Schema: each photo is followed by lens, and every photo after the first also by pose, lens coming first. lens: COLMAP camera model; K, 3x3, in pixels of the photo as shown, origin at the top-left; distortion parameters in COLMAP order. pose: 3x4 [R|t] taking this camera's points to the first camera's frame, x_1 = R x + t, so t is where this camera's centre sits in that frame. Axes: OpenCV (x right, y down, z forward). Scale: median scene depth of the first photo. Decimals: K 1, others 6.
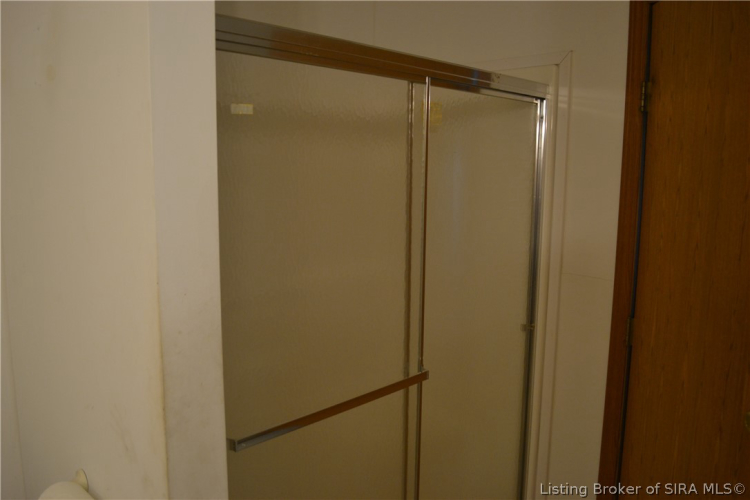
lens RADIAL K [[601.0, 0, 370.1], [0, 601.0, 251.2], [0, 0, 1]] dist [-0.080884, 0.009584]
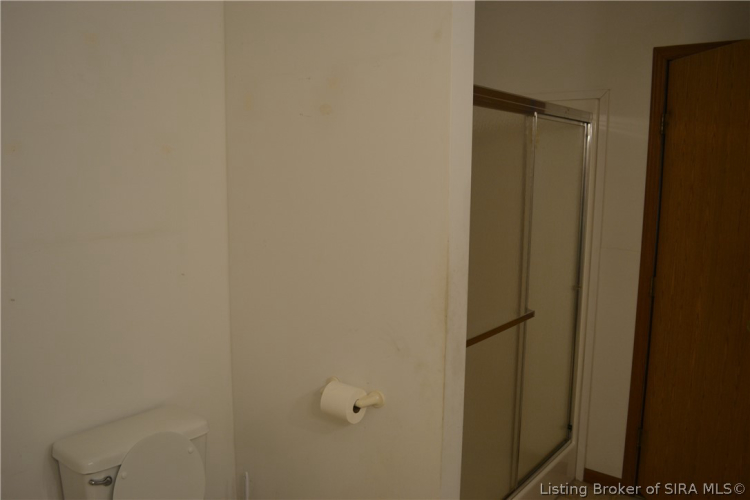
lens RADIAL K [[601.0, 0, 370.1], [0, 601.0, 251.2], [0, 0, 1]] dist [-0.080884, 0.009584]
pose [[0.995020, -0.014055, 0.098681, -0.385426], [0.014203, 0.999899, -0.000804, 0.041869], [-0.098659, 0.002202, 0.995119, -0.359336]]
